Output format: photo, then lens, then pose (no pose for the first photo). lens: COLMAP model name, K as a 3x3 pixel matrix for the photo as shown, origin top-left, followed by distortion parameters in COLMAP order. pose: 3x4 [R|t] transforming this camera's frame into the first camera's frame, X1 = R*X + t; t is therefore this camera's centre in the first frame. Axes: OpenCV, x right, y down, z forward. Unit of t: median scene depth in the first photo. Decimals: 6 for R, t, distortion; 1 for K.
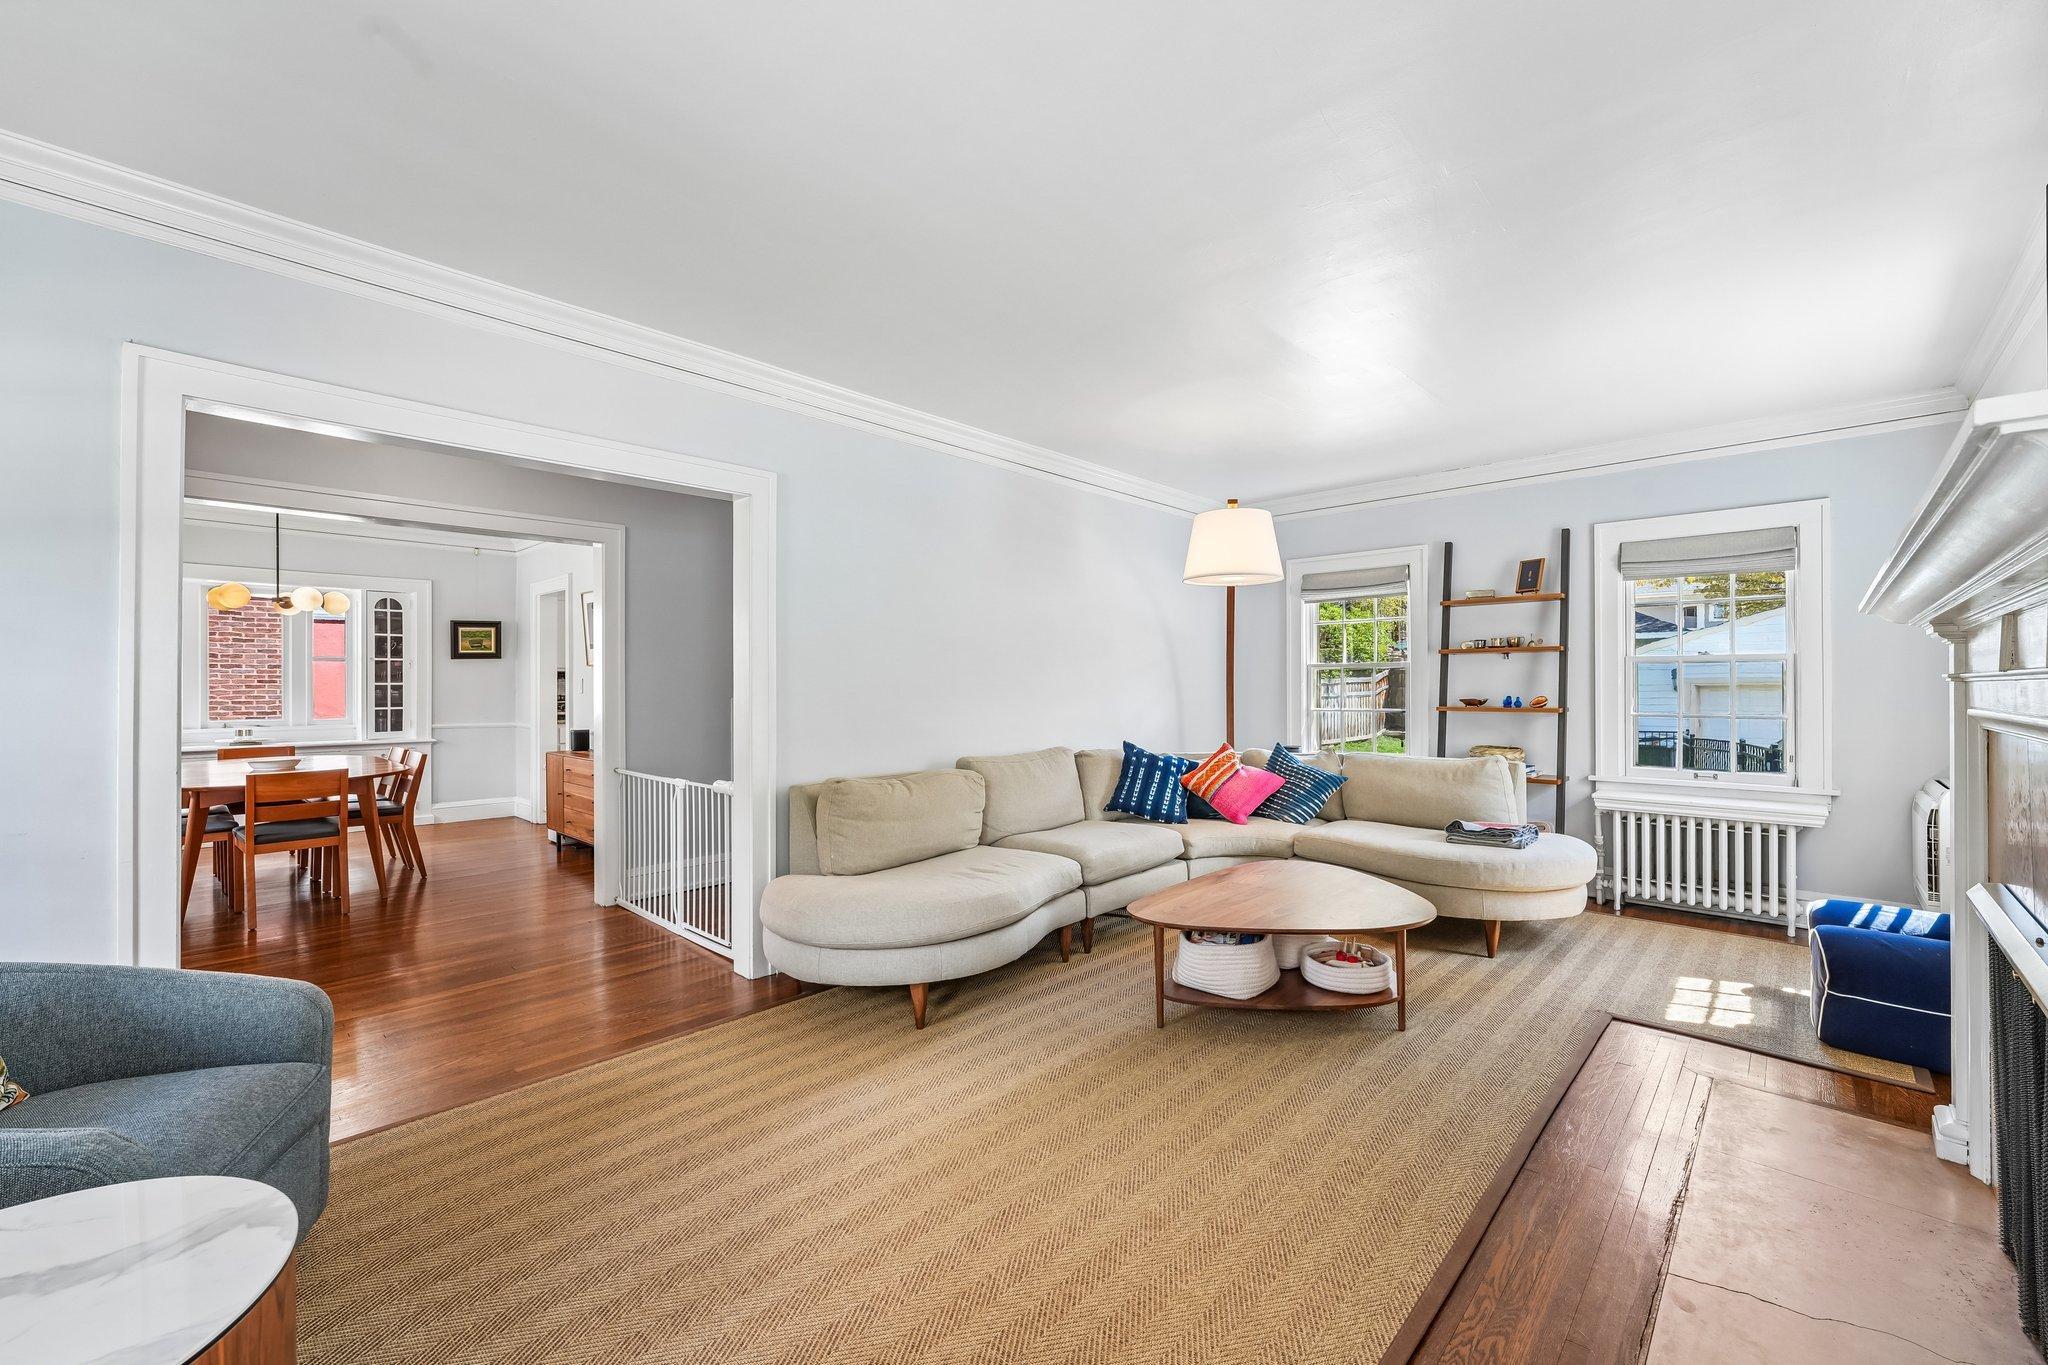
lens RADIAL K [[828.7, 0, 1024.0], [0, 828.7, 682.5], [0, 0, 1]] dist [-0.000321, 0.000074]
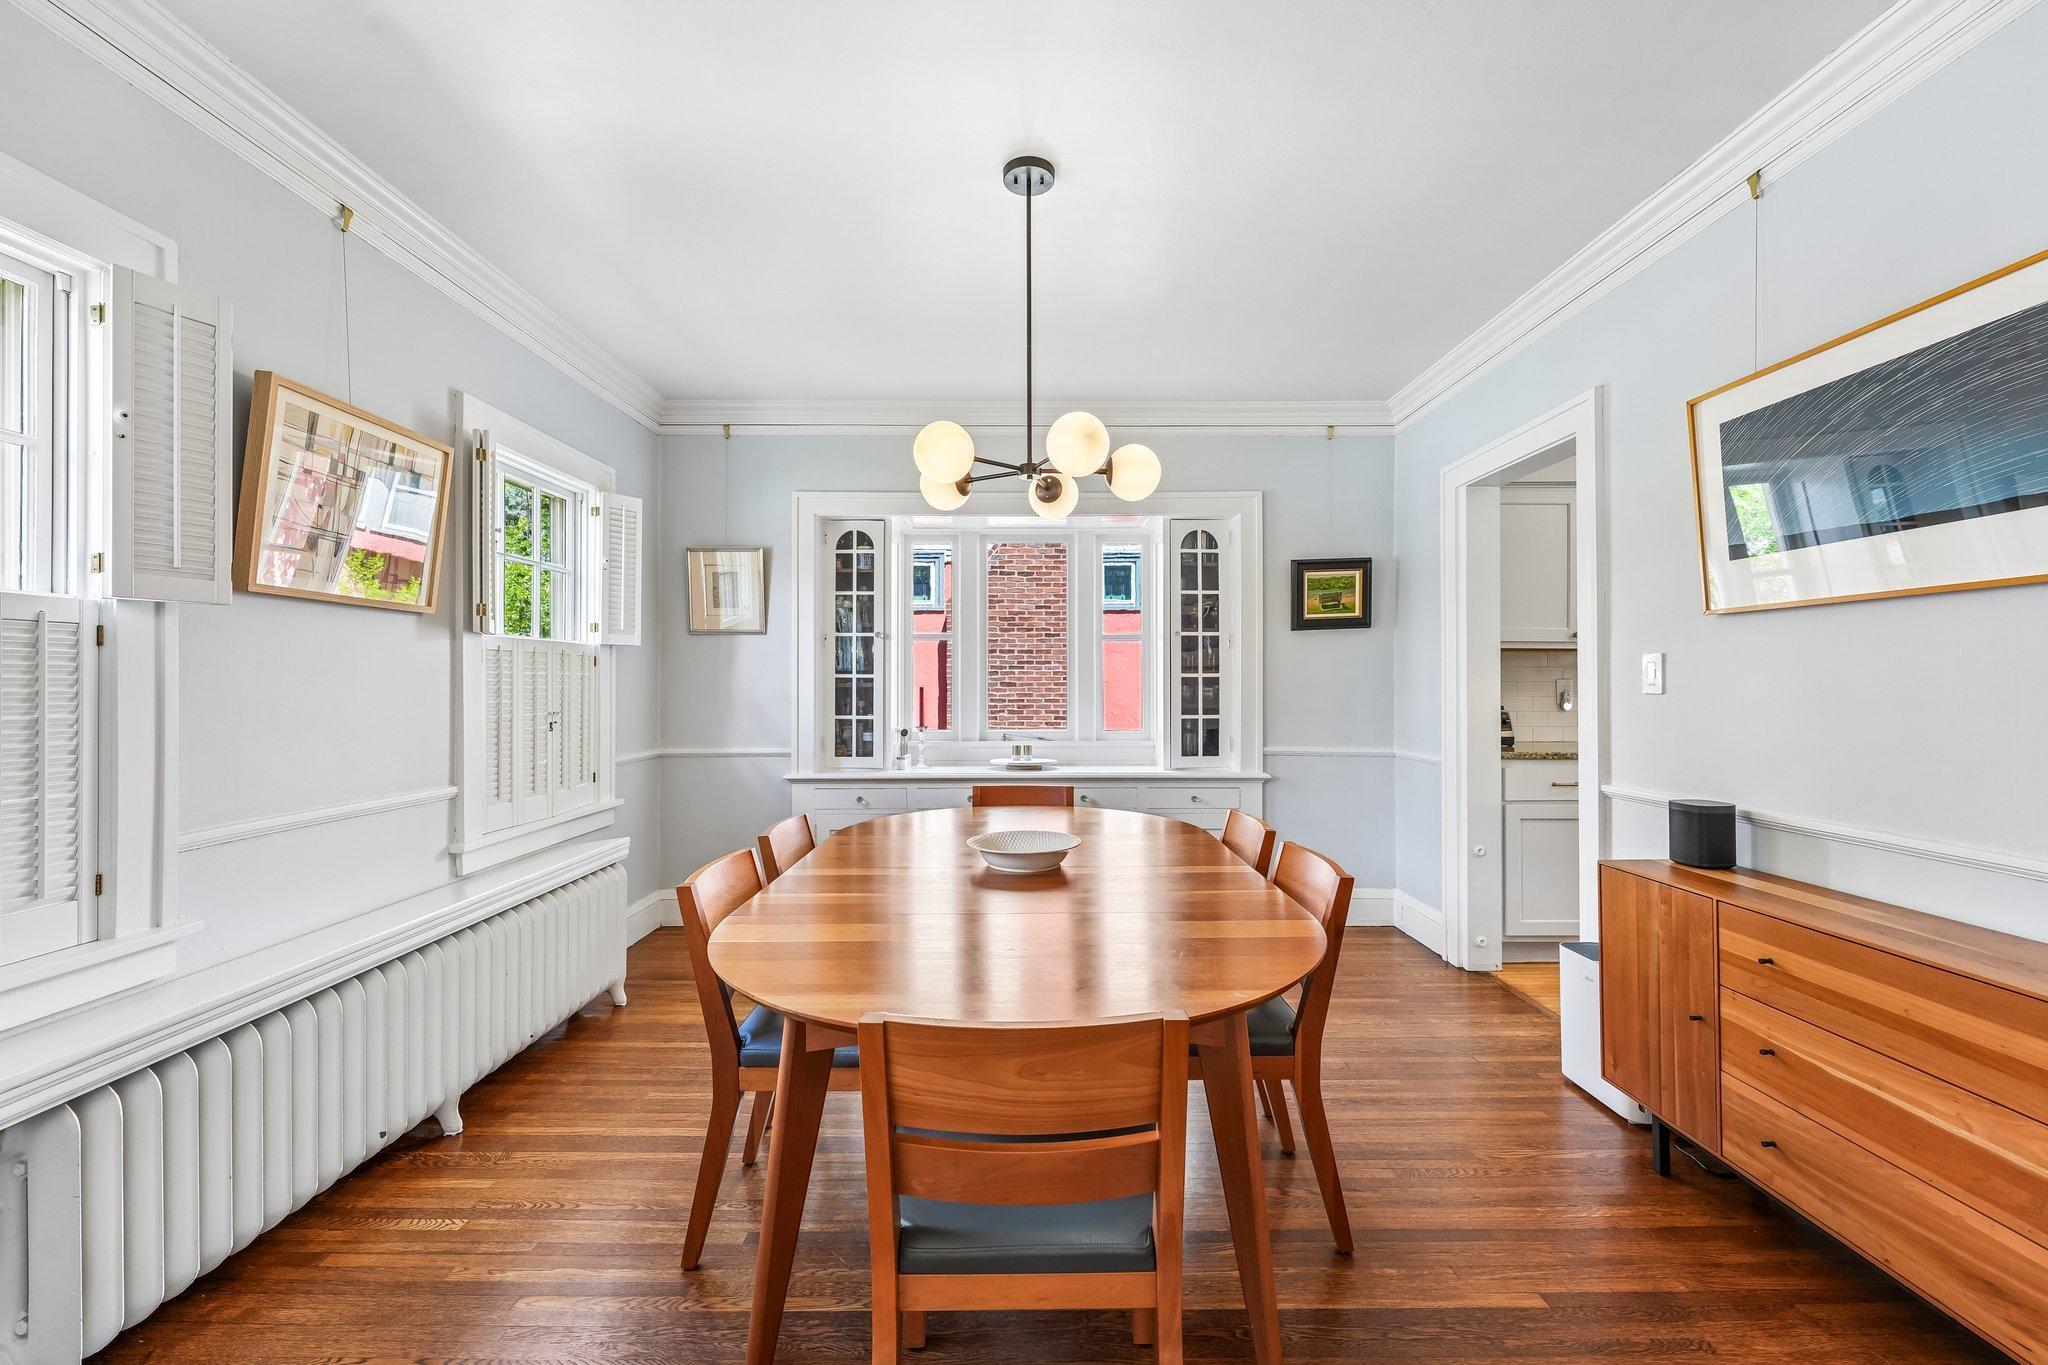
lens RADIAL K [[973.7, 0, 1024.0], [0, 973.7, 682.5], [0, 0, 1]] dist [-0.000571, 0.000108]
pose [[0.698311, -0.000893, -0.715794, -0.359125], [0.000724, 1.000000, -0.000541, 0.006869], [0.715794, -0.000140, 0.698311, 0.427654]]
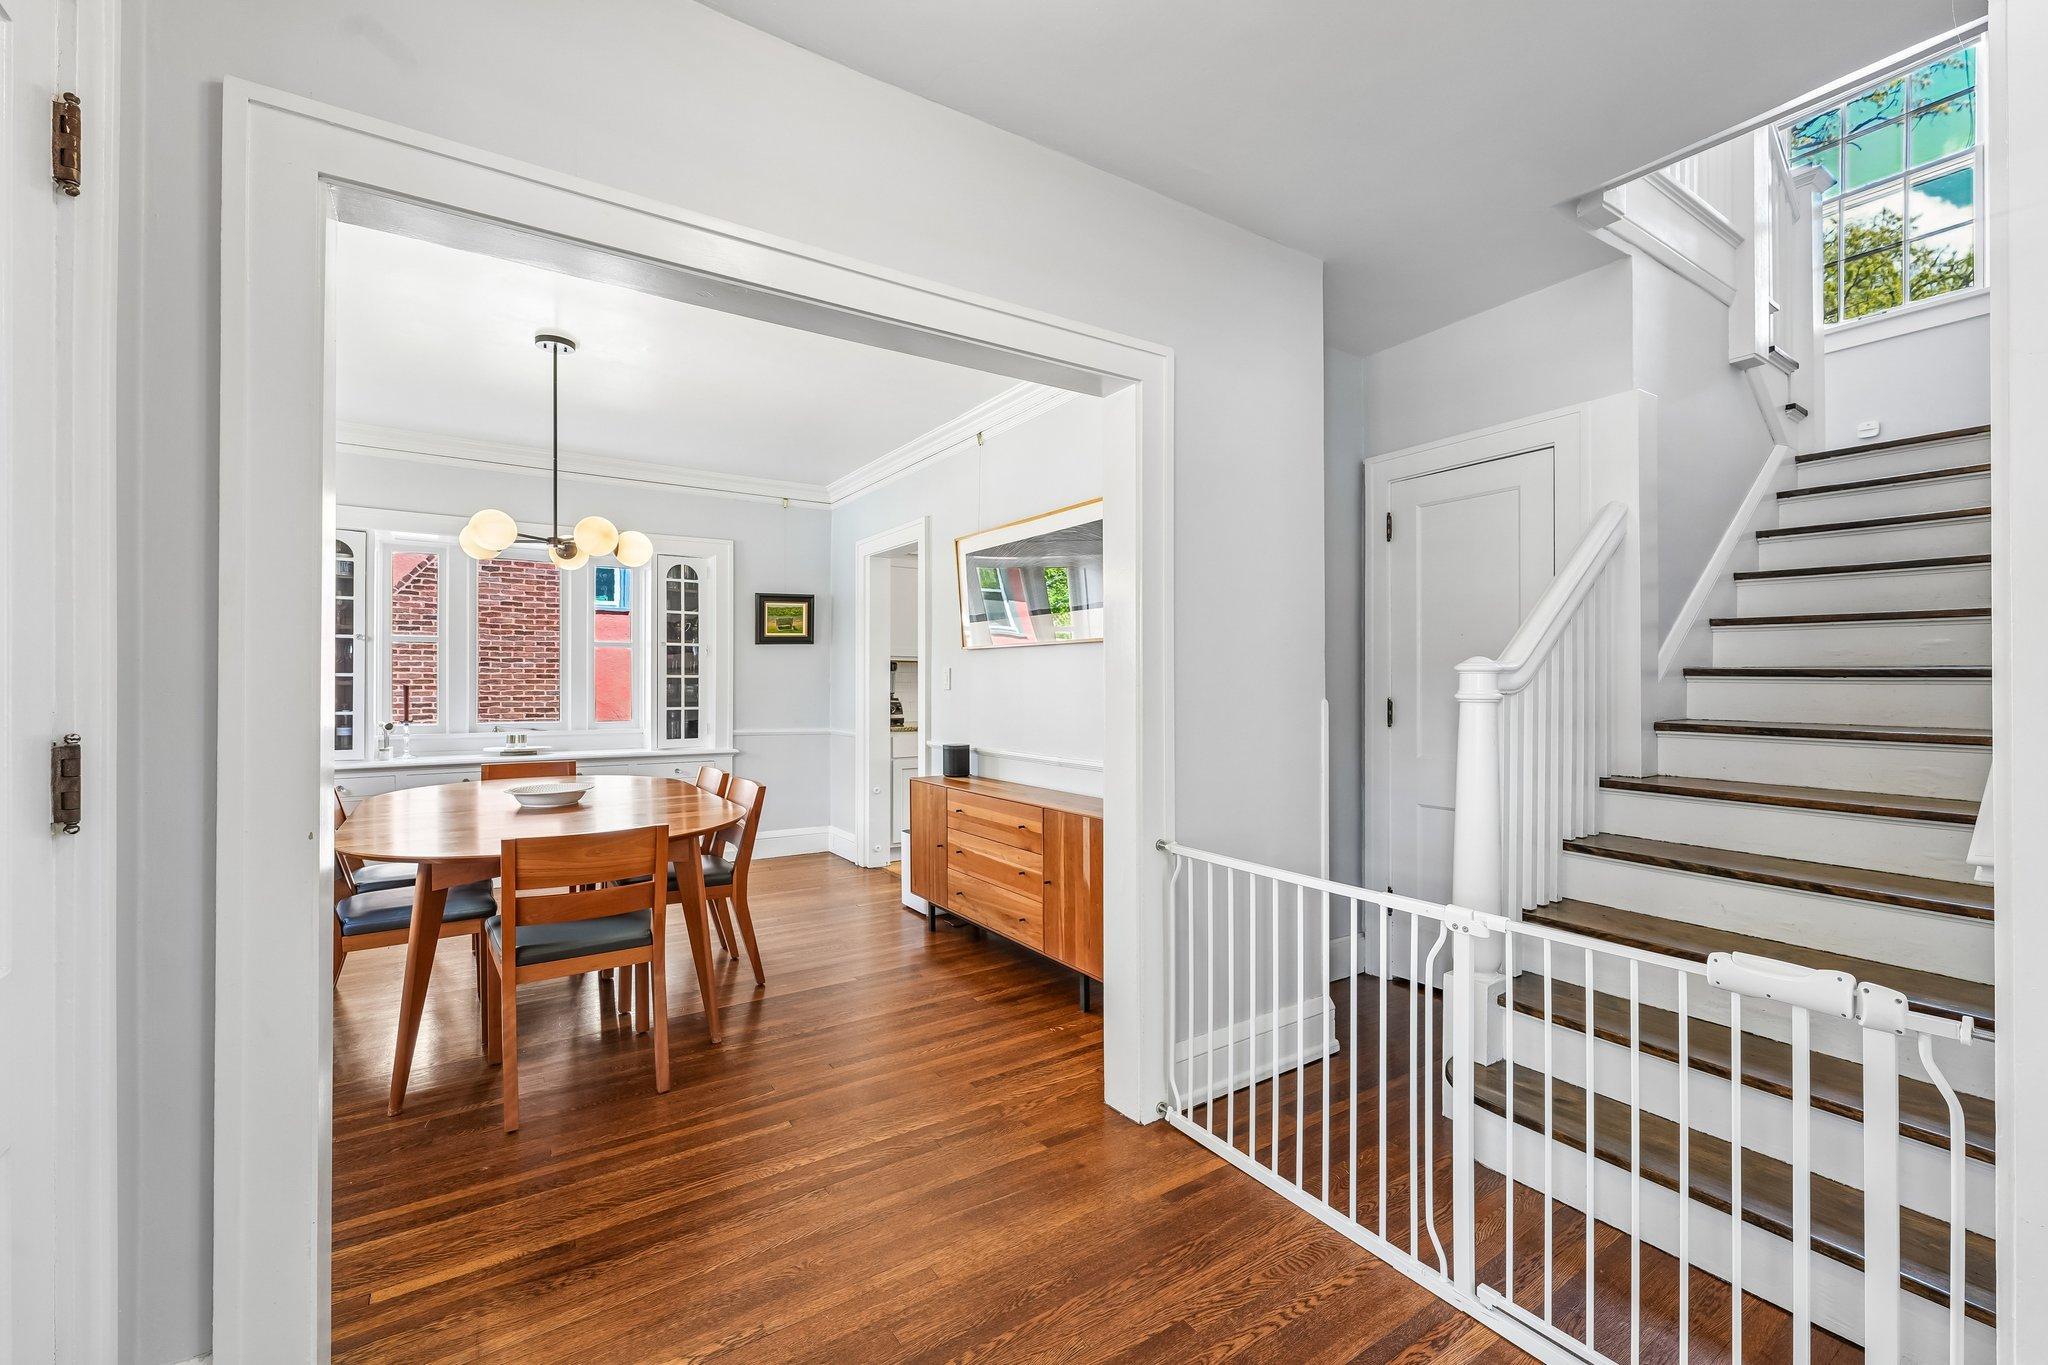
lens RADIAL K [[883.7, 0, 1113.6], [0, 883.7, 683.6], [0, 0, 1]] dist [-0.001806, -0.000262]
pose [[0.985624, 0.003825, -0.168910, -0.236549], [-0.003502, 0.999991, 0.002214, 0.005009], [0.168917, -0.001591, 0.985629, 0.263028]]
